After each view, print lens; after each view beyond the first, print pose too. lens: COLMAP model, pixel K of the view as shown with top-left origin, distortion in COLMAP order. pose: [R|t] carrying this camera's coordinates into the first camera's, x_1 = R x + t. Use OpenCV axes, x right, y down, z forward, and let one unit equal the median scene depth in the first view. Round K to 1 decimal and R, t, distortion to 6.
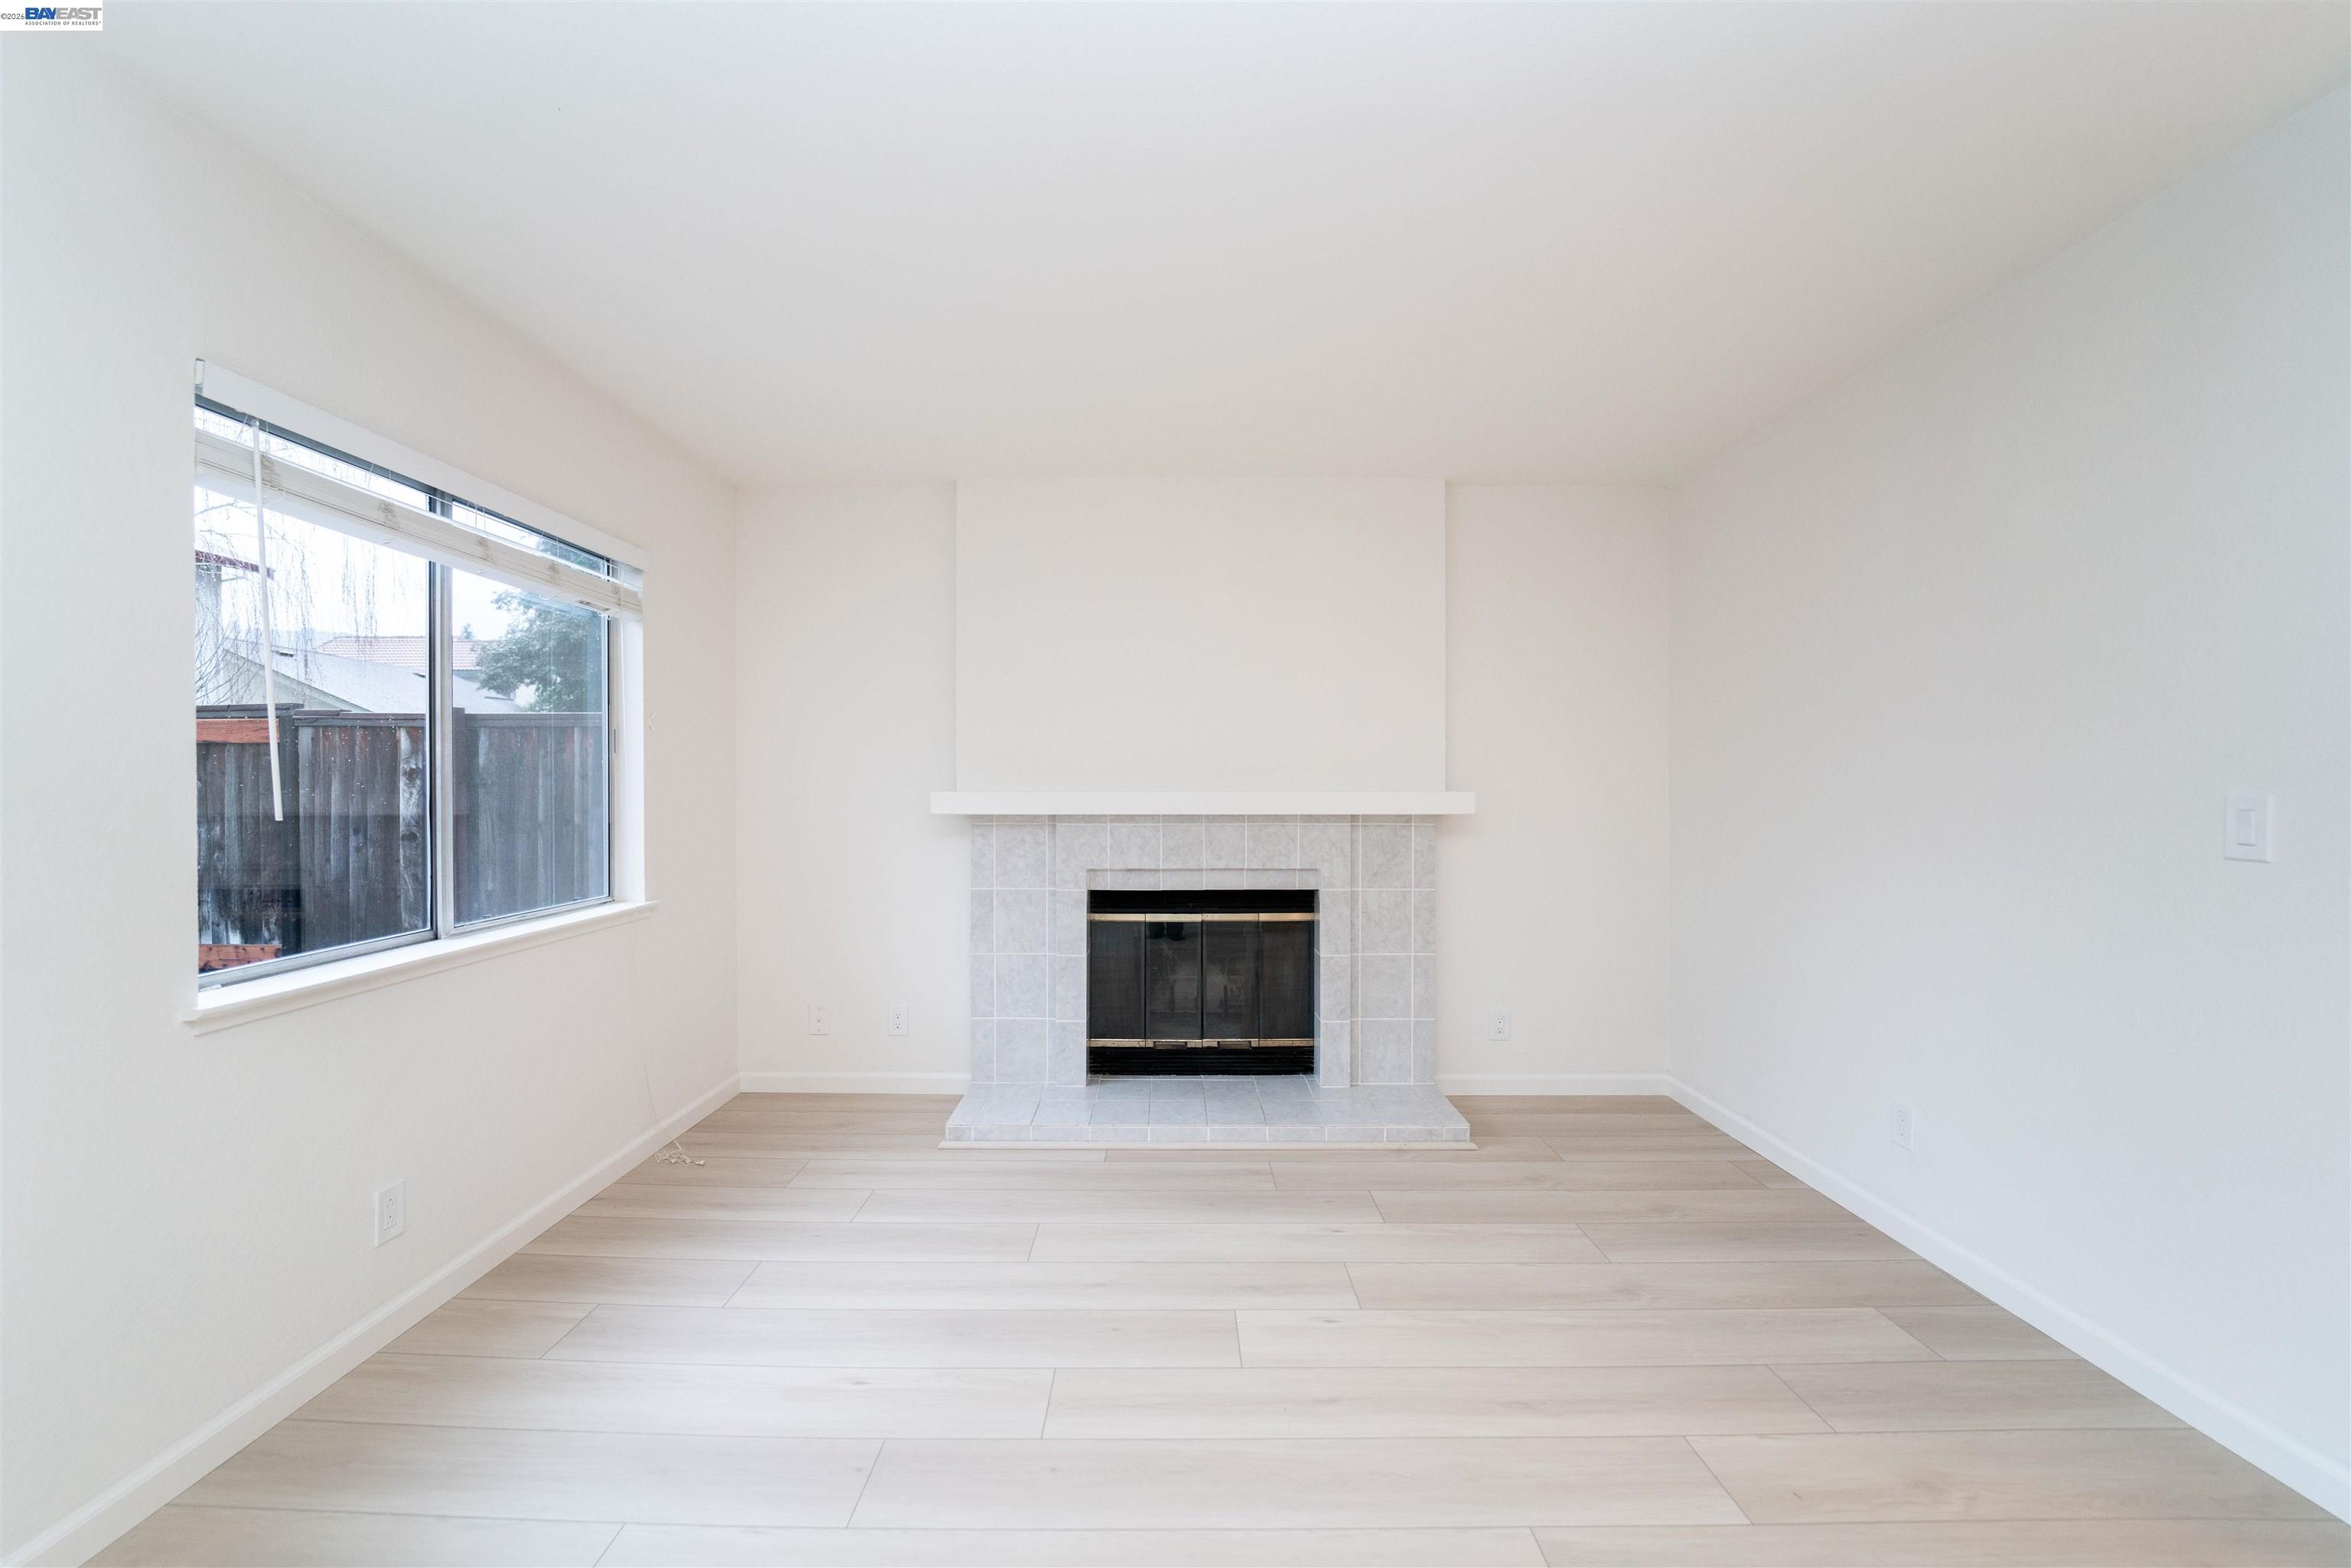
lens RADIAL K [[976.0, 0, 1182.8], [0, 976.0, 780.5], [0, 0, 1]] dist [-0.026642, -0.001151]
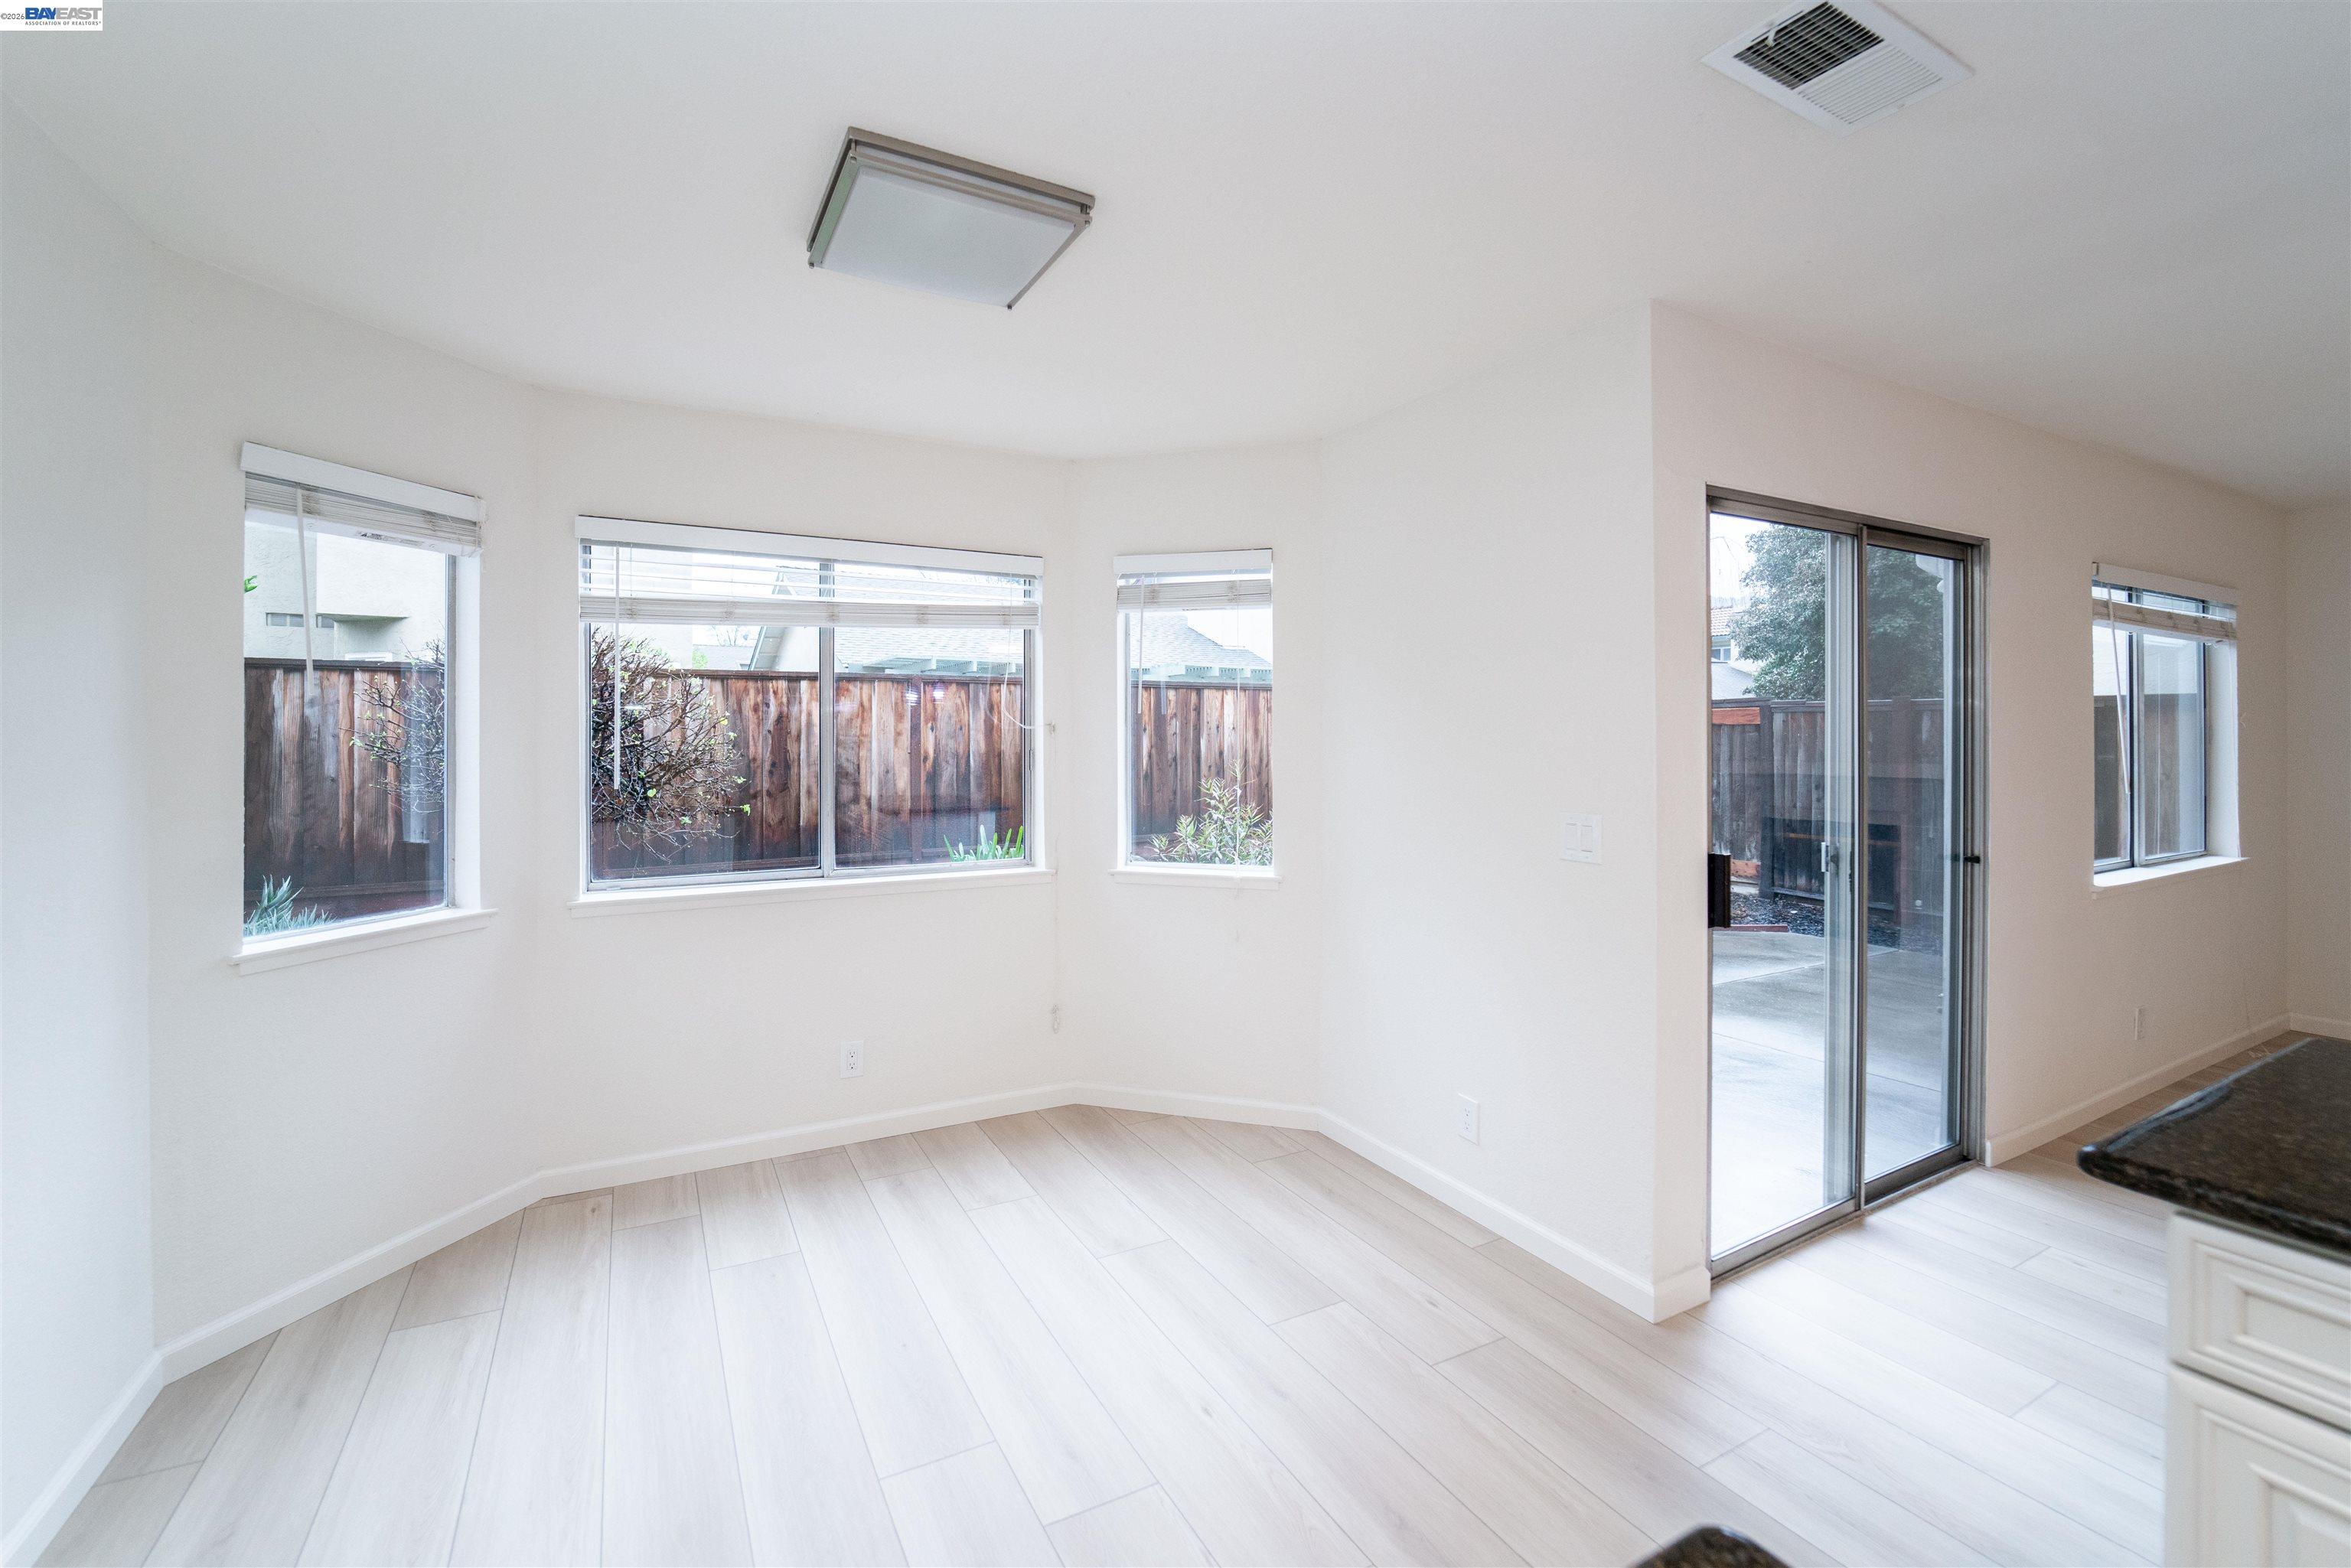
lens RADIAL K [[976.0, 0, 1097.2], [0, 976.0, 720.8], [0, 0, 1]] dist [-0.026642, -0.001151]
pose [[0.422239, -0.015880, -0.906345, -0.052024], [0.005807, 0.999873, -0.014814, -0.041464], [0.906466, 0.000992, 0.422278, -0.795354]]
